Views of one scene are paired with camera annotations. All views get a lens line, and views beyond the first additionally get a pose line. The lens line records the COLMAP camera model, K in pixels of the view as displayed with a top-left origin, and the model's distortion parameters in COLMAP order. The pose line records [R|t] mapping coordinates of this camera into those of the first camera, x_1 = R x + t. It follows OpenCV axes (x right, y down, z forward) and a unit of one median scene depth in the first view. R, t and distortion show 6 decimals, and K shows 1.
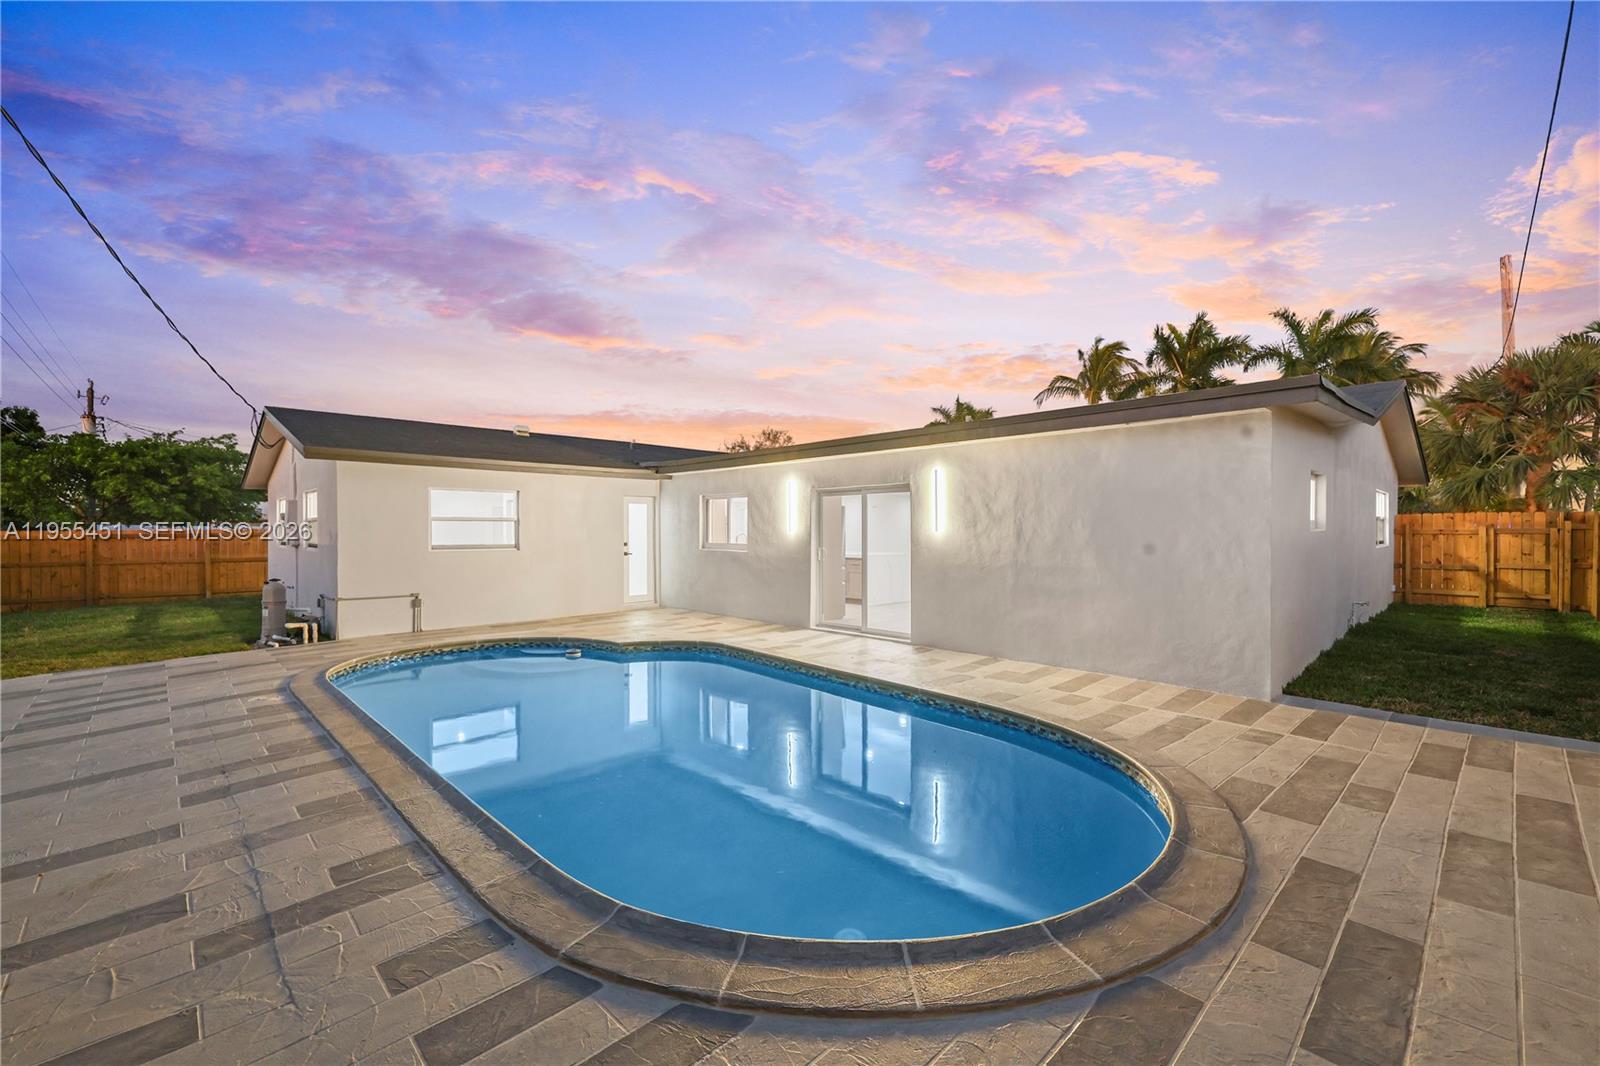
lens RADIAL K [[663.8, 0, 811.5], [0, 663.8, 539.4], [0, 0, 1]] dist [0.000278, -0.000003]
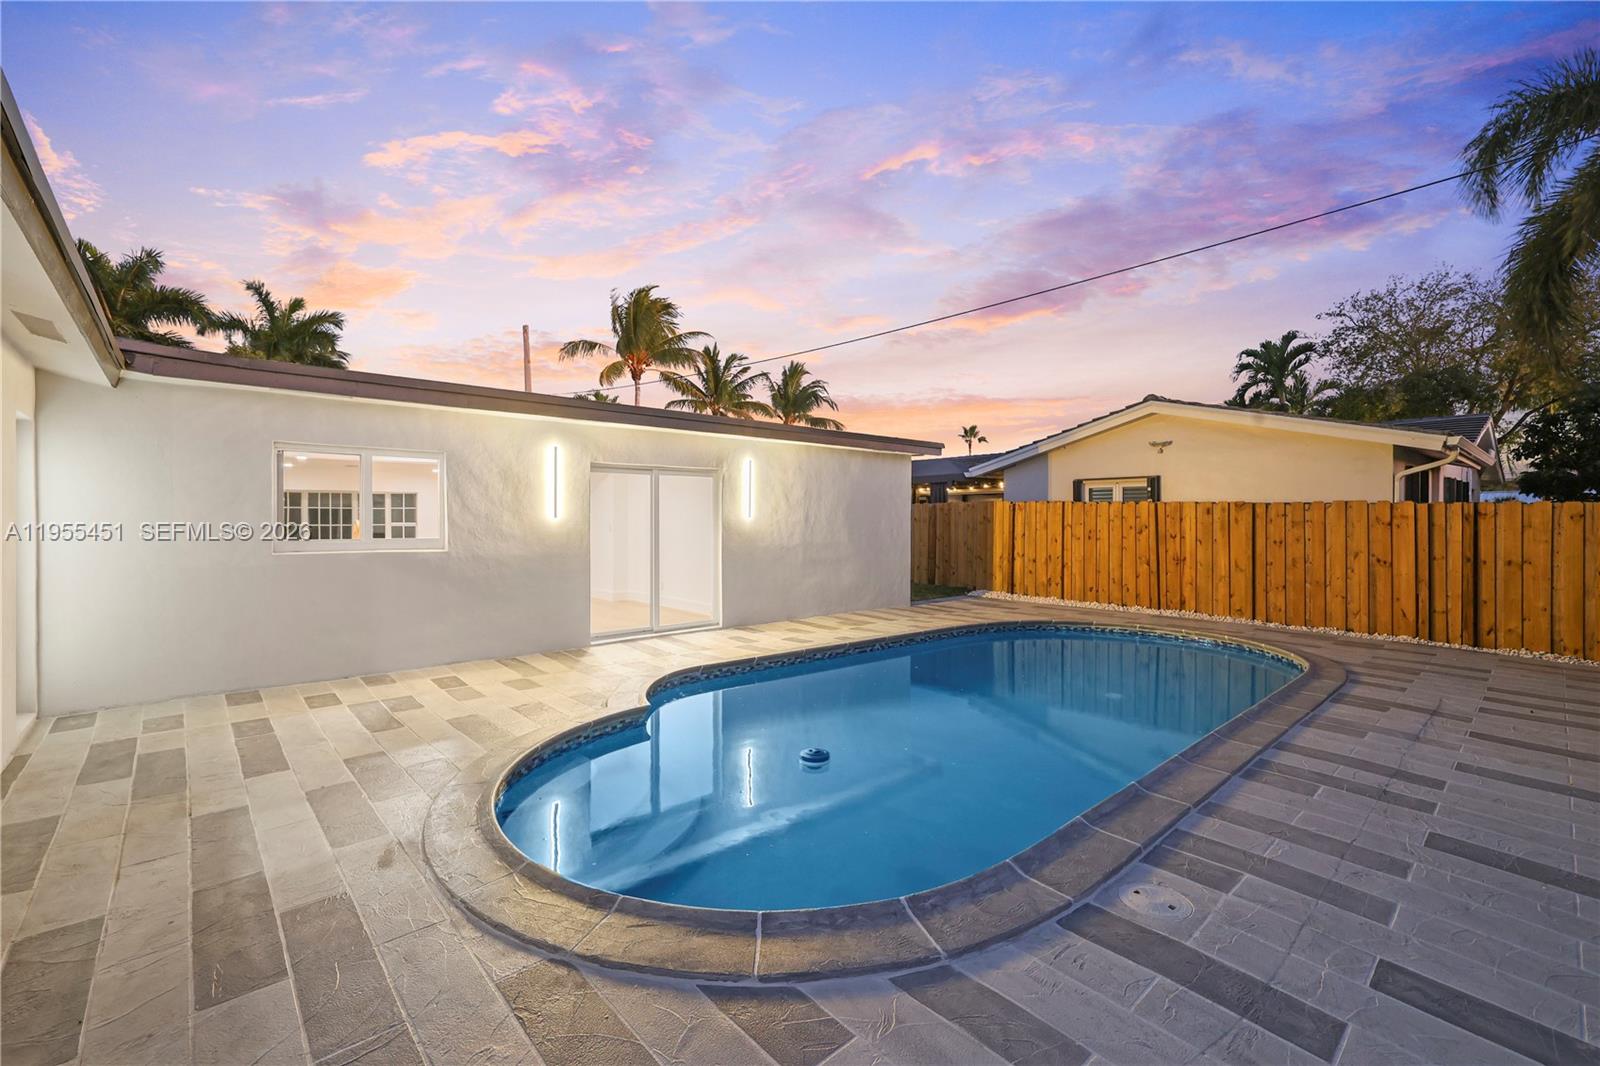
lens RADIAL K [[663.8, 0, 811.5], [0, 663.8, 539.4], [0, 0, 1]] dist [0.000278, -0.000003]
pose [[0.048096, -0.029402, 0.998410, -0.844633], [0.014839, 0.999477, 0.028718, -0.005604], [-0.998733, 0.013434, 0.048507, 0.808807]]
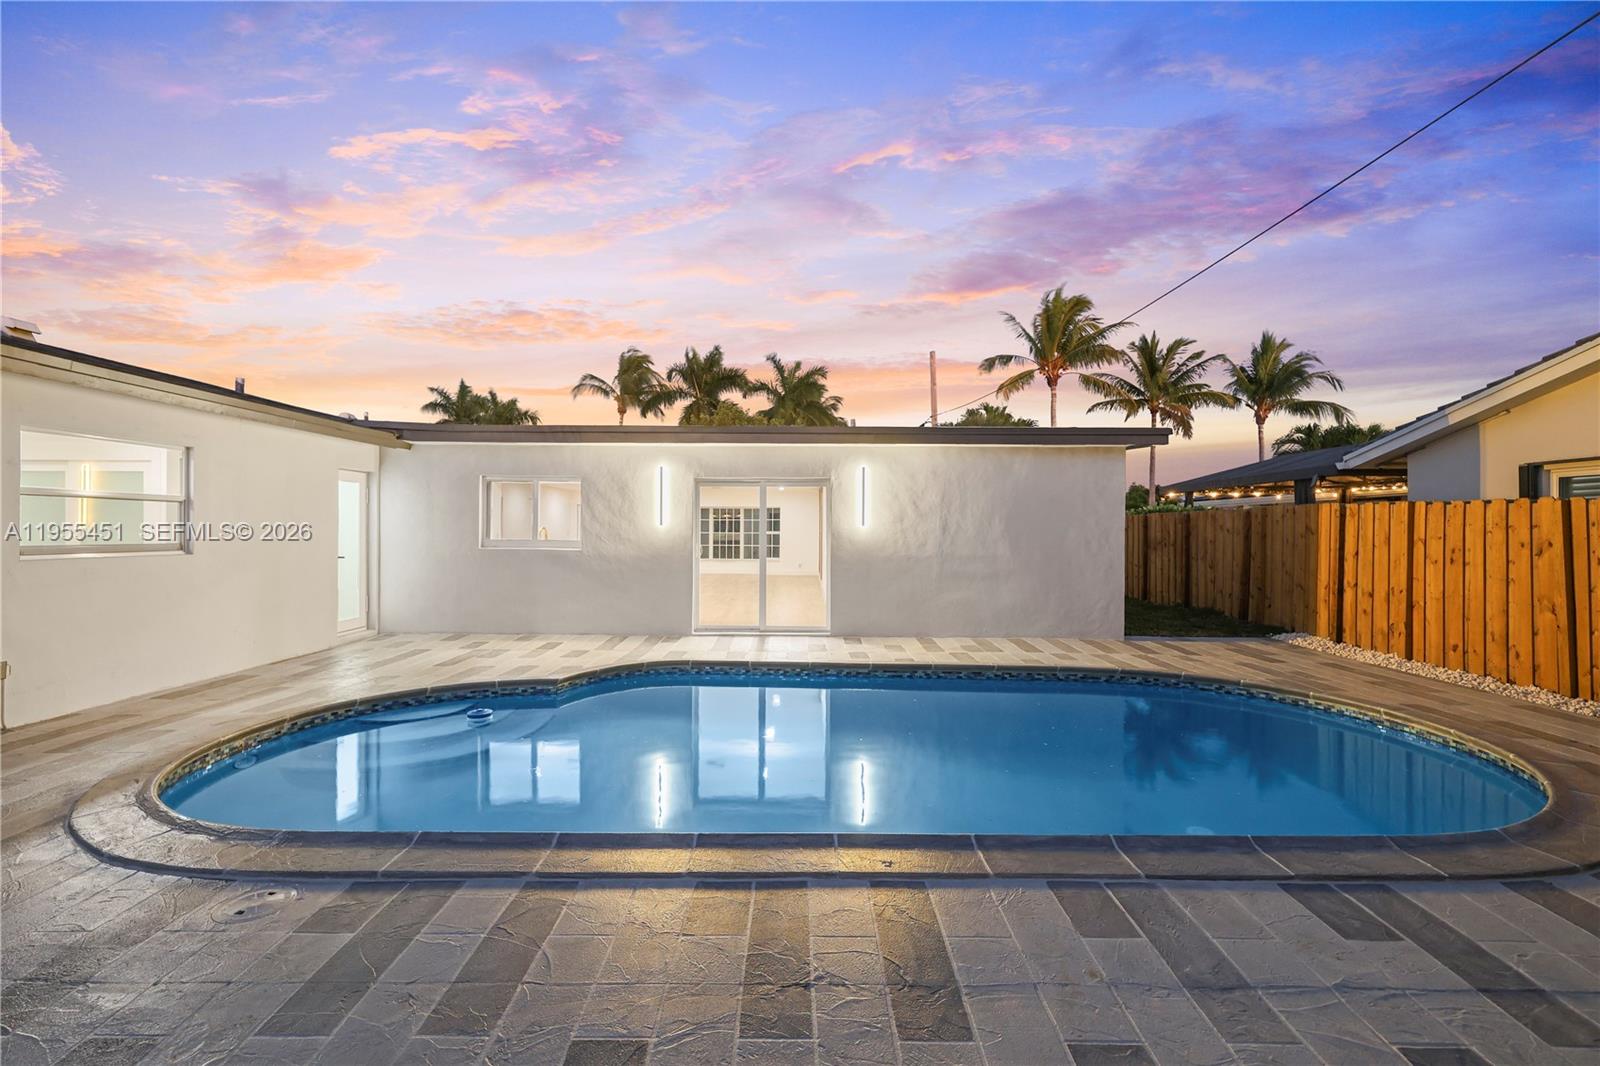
lens RADIAL K [[663.8, 0, 811.5], [0, 663.8, 539.4], [0, 0, 1]] dist [0.000278, -0.000003]
pose [[0.702062, -0.004917, 0.712099, -0.588768], [0.004540, 0.999987, 0.002429, 0.006322], [-0.712102, 0.001527, 0.702075, 0.306216]]
